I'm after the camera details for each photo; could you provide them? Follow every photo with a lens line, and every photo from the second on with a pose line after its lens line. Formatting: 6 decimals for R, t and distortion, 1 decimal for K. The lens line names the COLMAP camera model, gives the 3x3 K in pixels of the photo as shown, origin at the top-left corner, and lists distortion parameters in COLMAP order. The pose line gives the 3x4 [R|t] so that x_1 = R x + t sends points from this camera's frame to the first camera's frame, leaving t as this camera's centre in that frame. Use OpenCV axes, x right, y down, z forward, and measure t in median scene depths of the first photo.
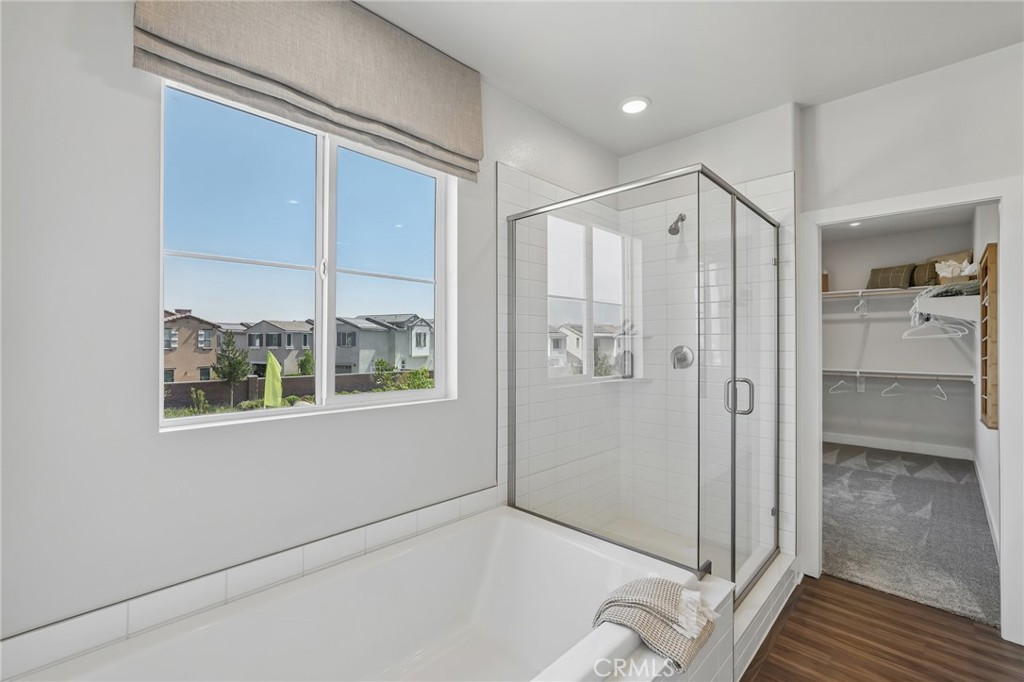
lens RADIAL K [[451.7, 0, 509.4], [0, 451.7, 339.5], [0, 0, 1]] dist [-0.001714, 0.001542]
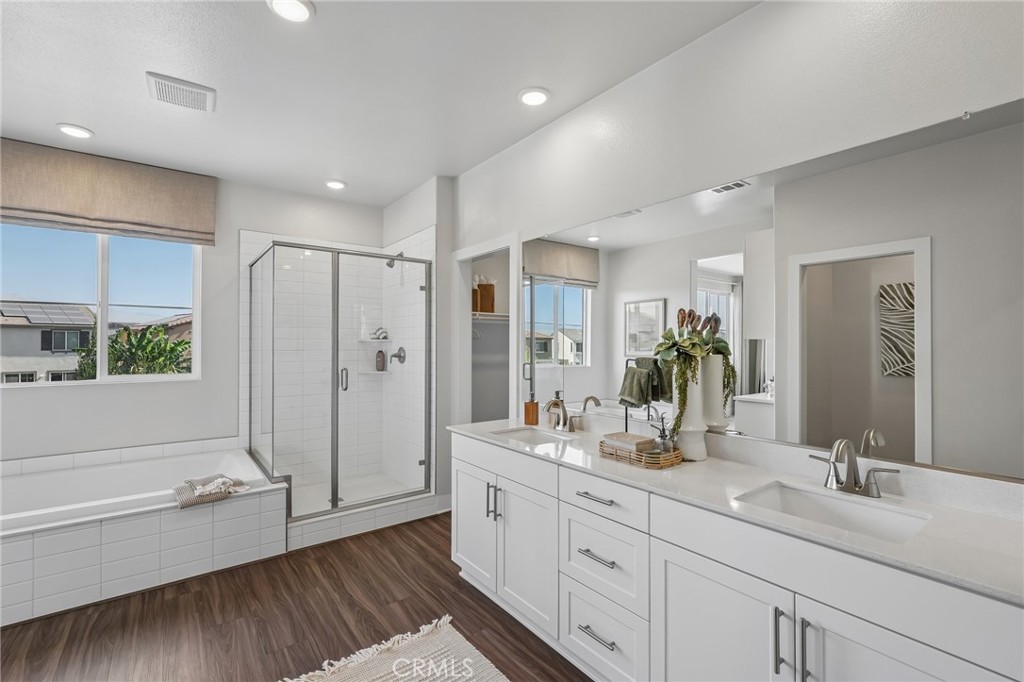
lens RADIAL K [[451.7, 0, 512.4], [0, 451.7, 344.7], [0, 0, 1]] dist [-0.001714, 0.001542]
pose [[0.986180, -0.004287, -0.165622, 0.536793], [0.005066, 0.999978, 0.004281, 0.001020], [0.165600, -0.005061, 0.986180, -0.179219]]
